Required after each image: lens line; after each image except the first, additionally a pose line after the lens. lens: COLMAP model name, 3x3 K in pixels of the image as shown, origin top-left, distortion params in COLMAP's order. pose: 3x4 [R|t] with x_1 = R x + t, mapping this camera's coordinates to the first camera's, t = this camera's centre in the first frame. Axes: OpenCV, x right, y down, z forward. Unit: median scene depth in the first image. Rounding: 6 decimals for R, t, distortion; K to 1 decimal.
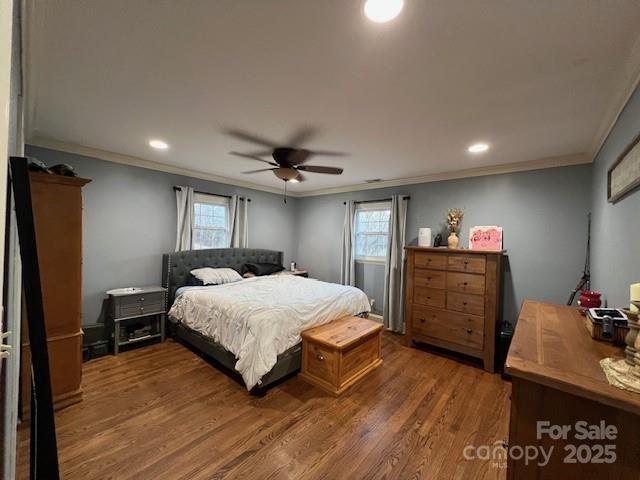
lens RADIAL K [[255.4, 0, 321.0], [0, 255.4, 242.8], [0, 0, 1]] dist [-0.002179, 0.000447]
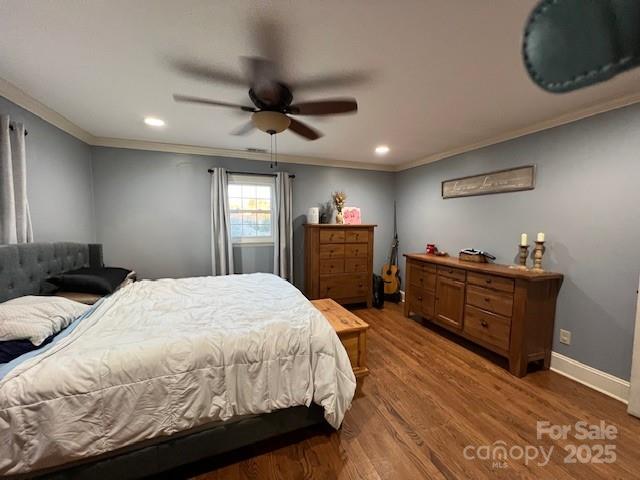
lens RADIAL K [[255.4, 0, 321.2], [0, 255.4, 242.8], [0, 0, 1]] dist [-0.002179, 0.000447]
pose [[0.477999, -0.102677, 0.872338, -0.627693], [0.022932, 0.994264, 0.104463, -0.020925], [-0.878061, -0.029929, 0.477612, 0.500405]]
